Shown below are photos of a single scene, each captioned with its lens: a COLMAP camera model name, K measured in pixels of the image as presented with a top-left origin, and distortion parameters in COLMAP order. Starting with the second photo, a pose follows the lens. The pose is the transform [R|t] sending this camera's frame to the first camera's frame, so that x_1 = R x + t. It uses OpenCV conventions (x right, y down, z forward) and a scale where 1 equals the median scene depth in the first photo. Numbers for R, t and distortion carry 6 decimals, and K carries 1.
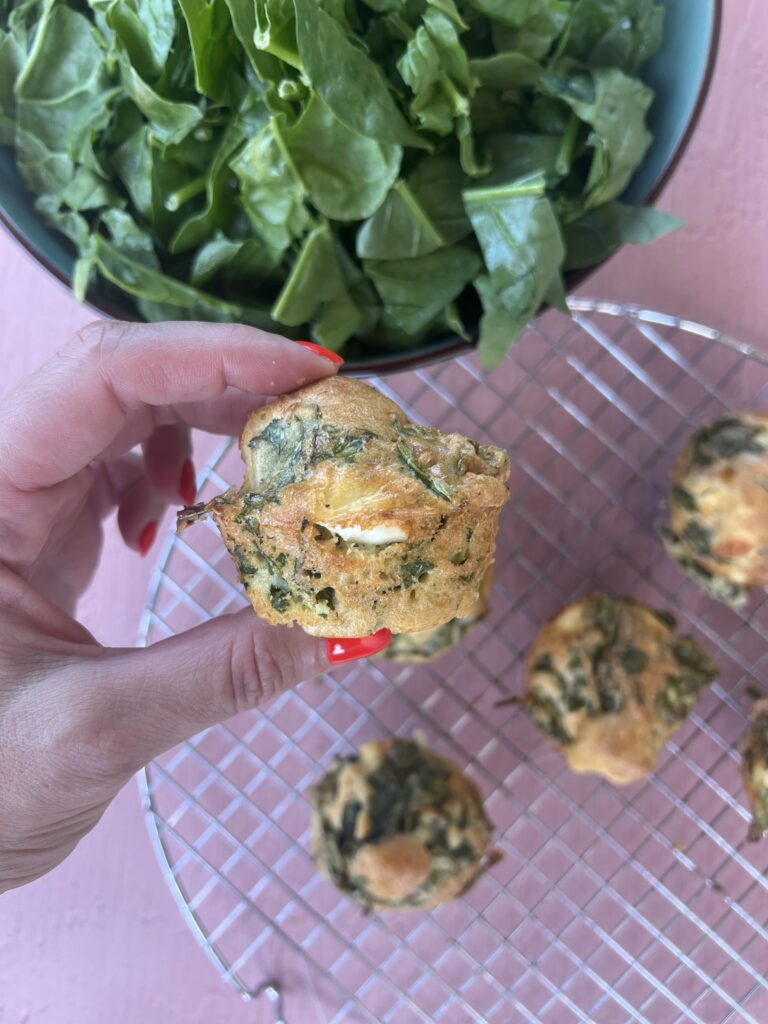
lens RADIAL K [[770.7, 0, 384.0], [0, 770.7, 512.0], [0, 0, 1]] dist [0.003854, -0.000052]
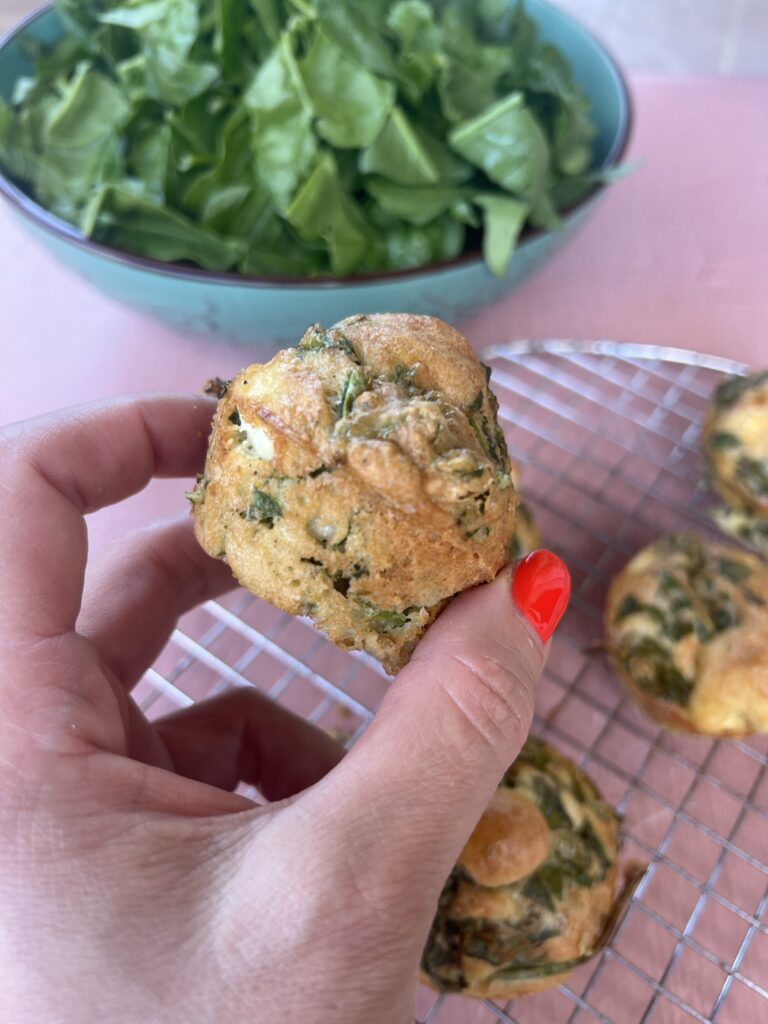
lens RADIAL K [[783.1, 0, 384.0], [0, 783.1, 512.0], [0, 0, 1]] dist [-0.009962, 0.000921]
pose [[0.993231, -0.071489, 0.091551, -0.131575], [0.109740, 0.835847, -0.537881, 0.627236], [-0.038070, 0.544287, 0.838035, 0.333204]]
